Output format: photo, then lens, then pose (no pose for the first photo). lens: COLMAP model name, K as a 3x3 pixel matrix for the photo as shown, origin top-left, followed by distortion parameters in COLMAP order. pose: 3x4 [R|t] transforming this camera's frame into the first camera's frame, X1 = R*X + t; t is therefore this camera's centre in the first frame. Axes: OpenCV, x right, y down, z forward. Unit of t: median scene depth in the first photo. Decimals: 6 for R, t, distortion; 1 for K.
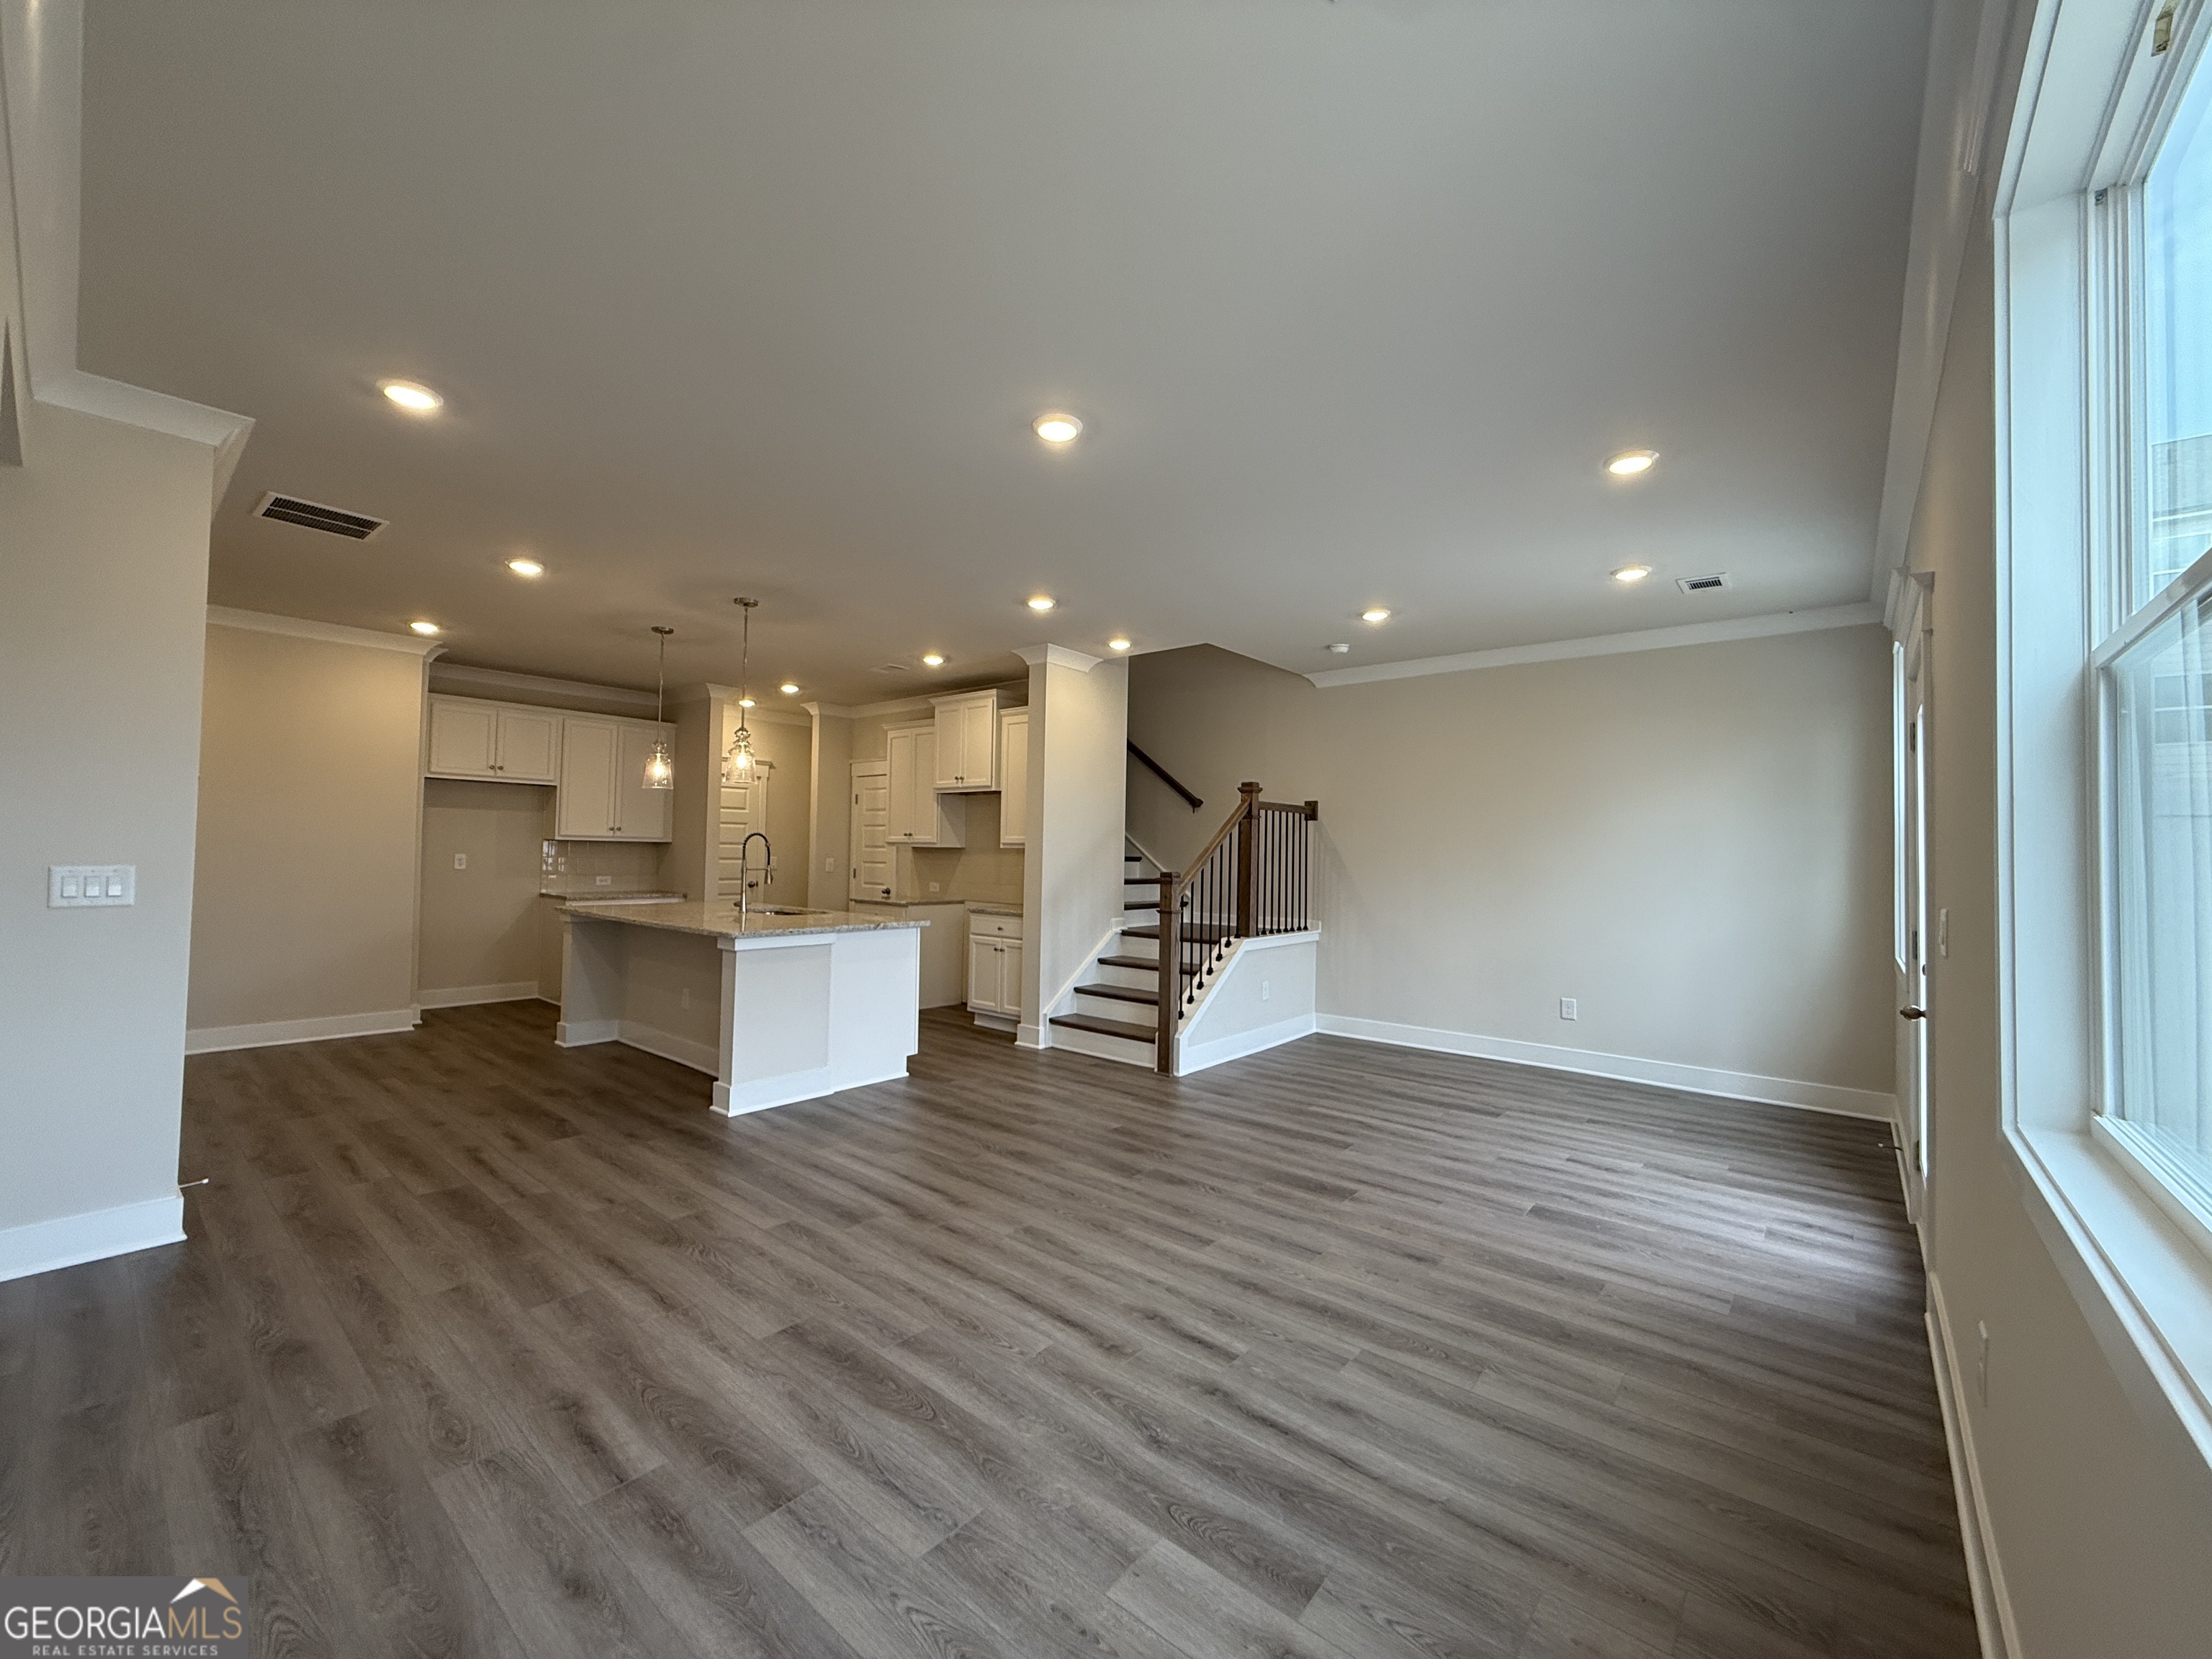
lens RADIAL K [[878.3, 0, 1100.6], [0, 878.3, 831.1], [0, 0, 1]] dist [-0.000115, 0.000339]
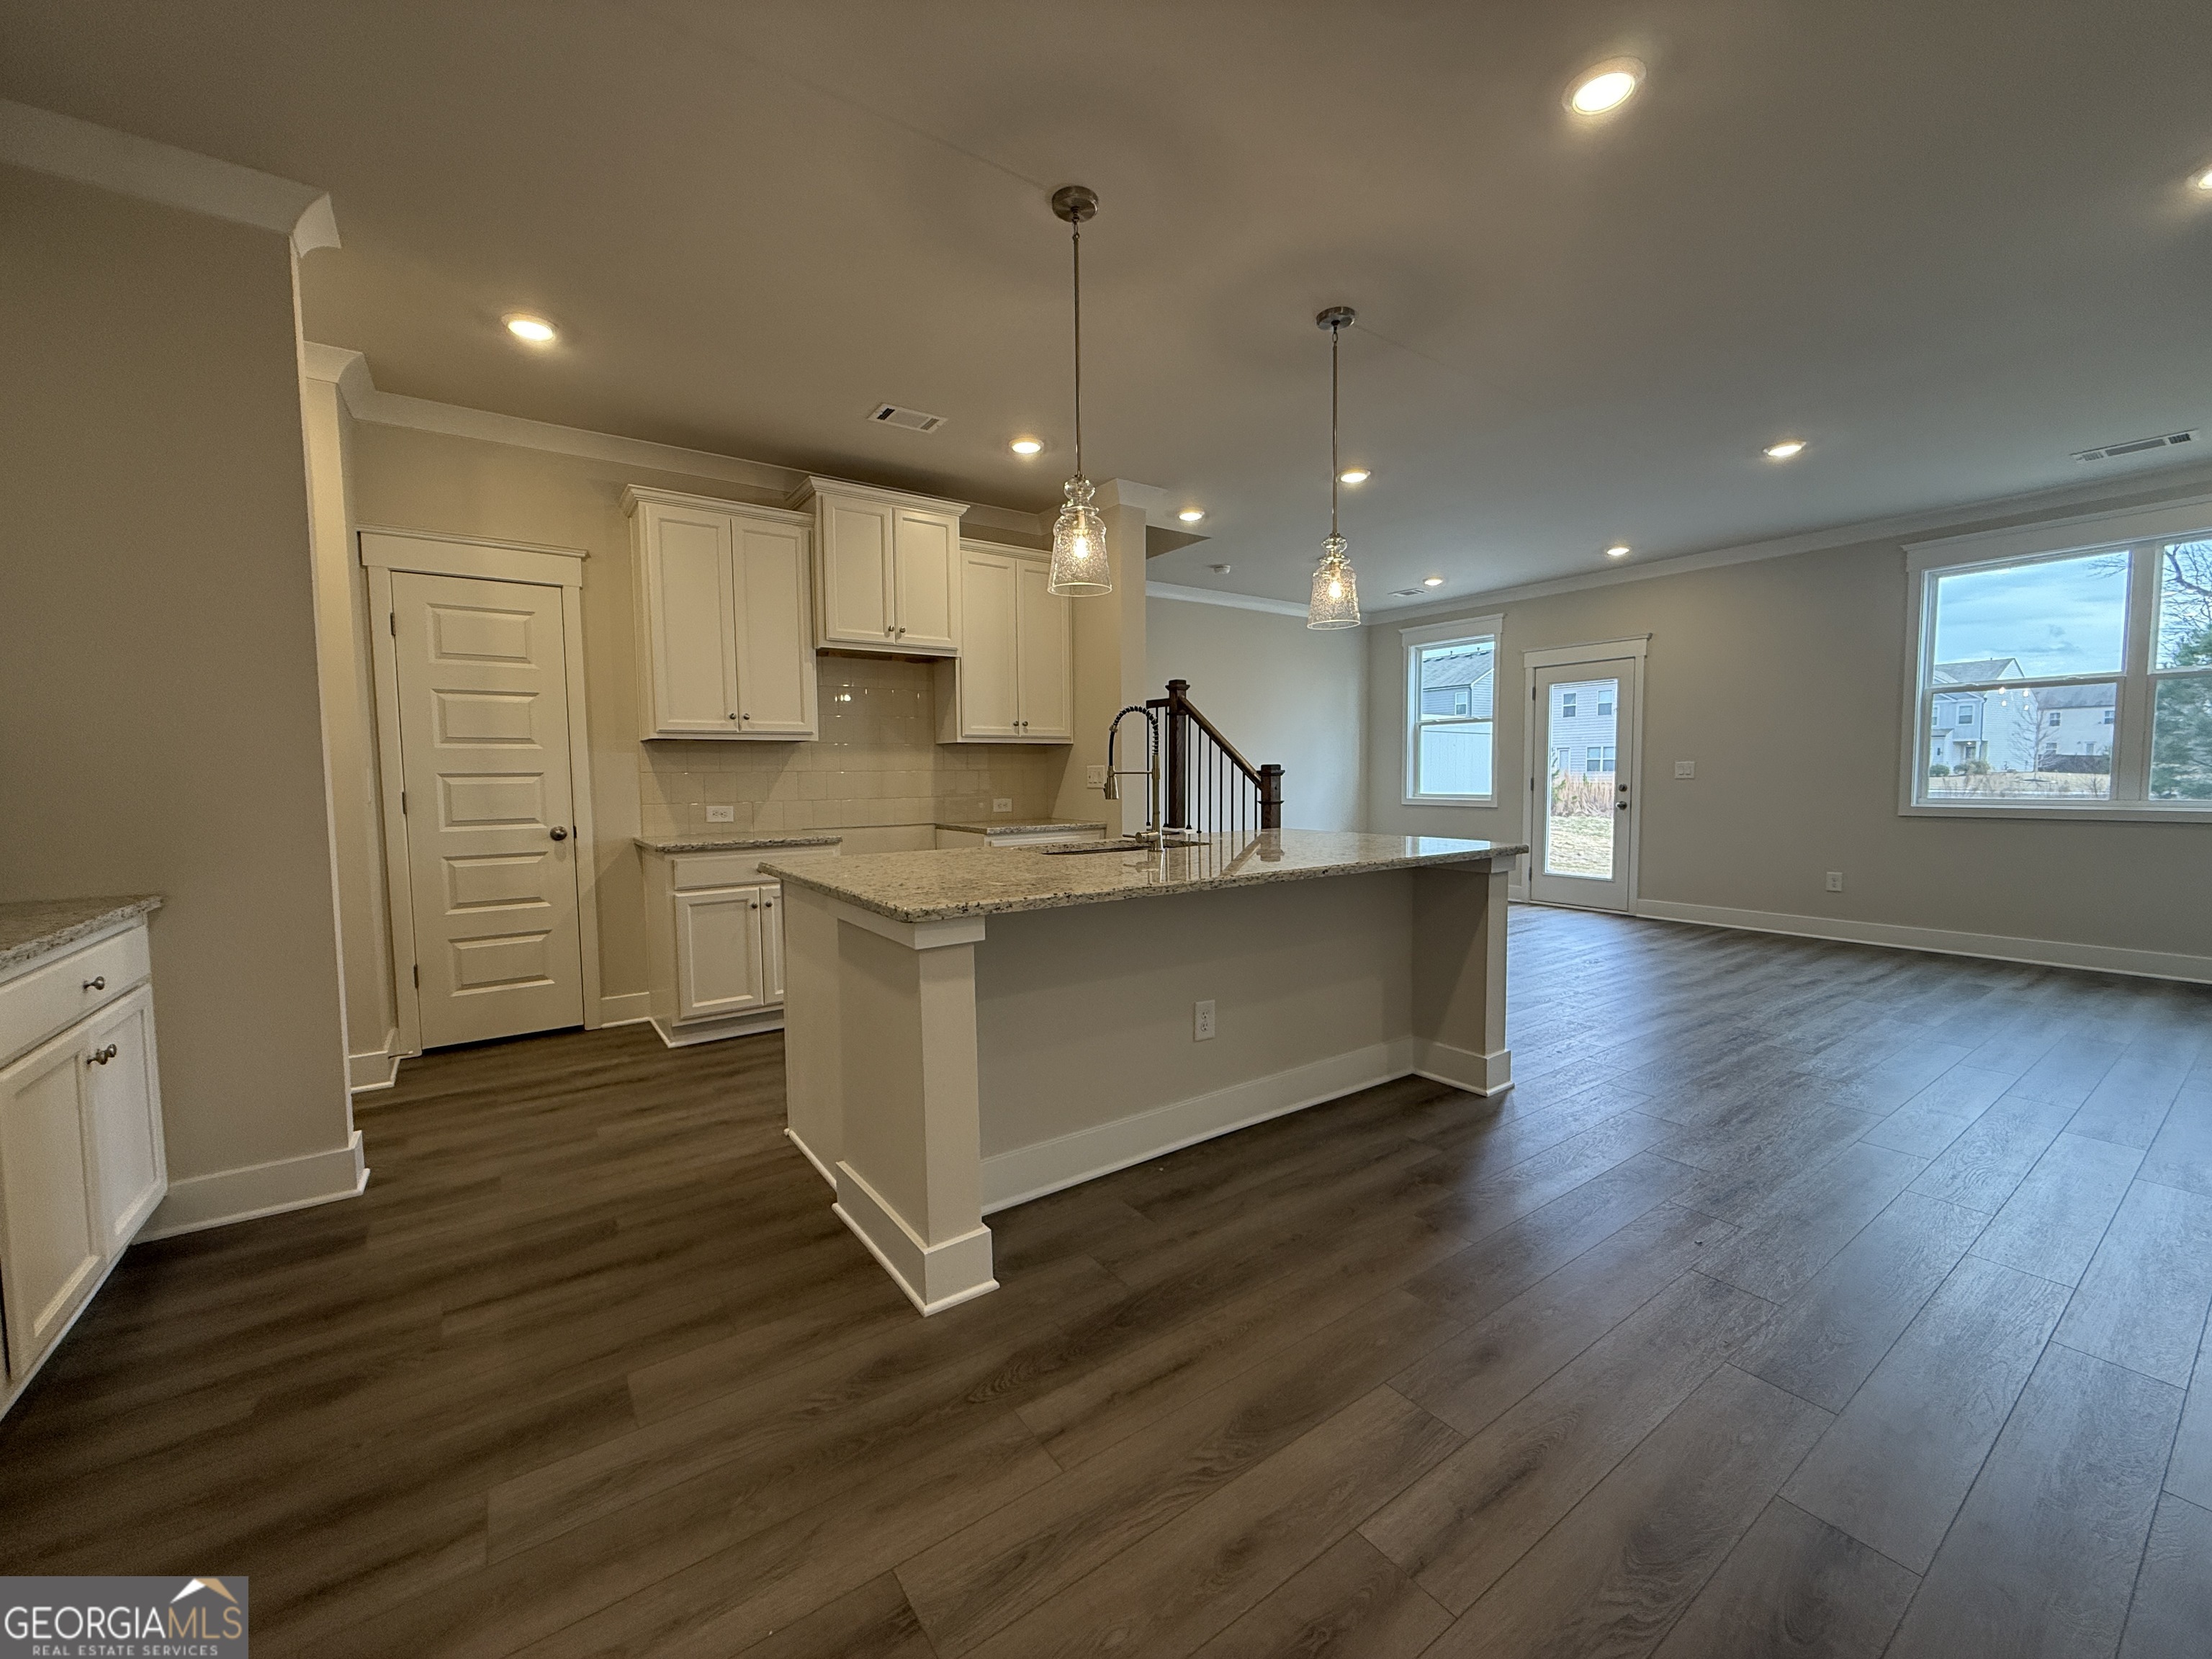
lens RADIAL K [[878.3, 0, 1100.0], [0, 878.3, 829.2], [0, 0, 1]] dist [-0.000115, 0.000339]
pose [[0.251905, -0.084457, 0.964059, -1.420777], [-0.009993, 0.995904, 0.089858, 0.045208], [-0.967700, -0.032269, 0.250030, 1.344379]]
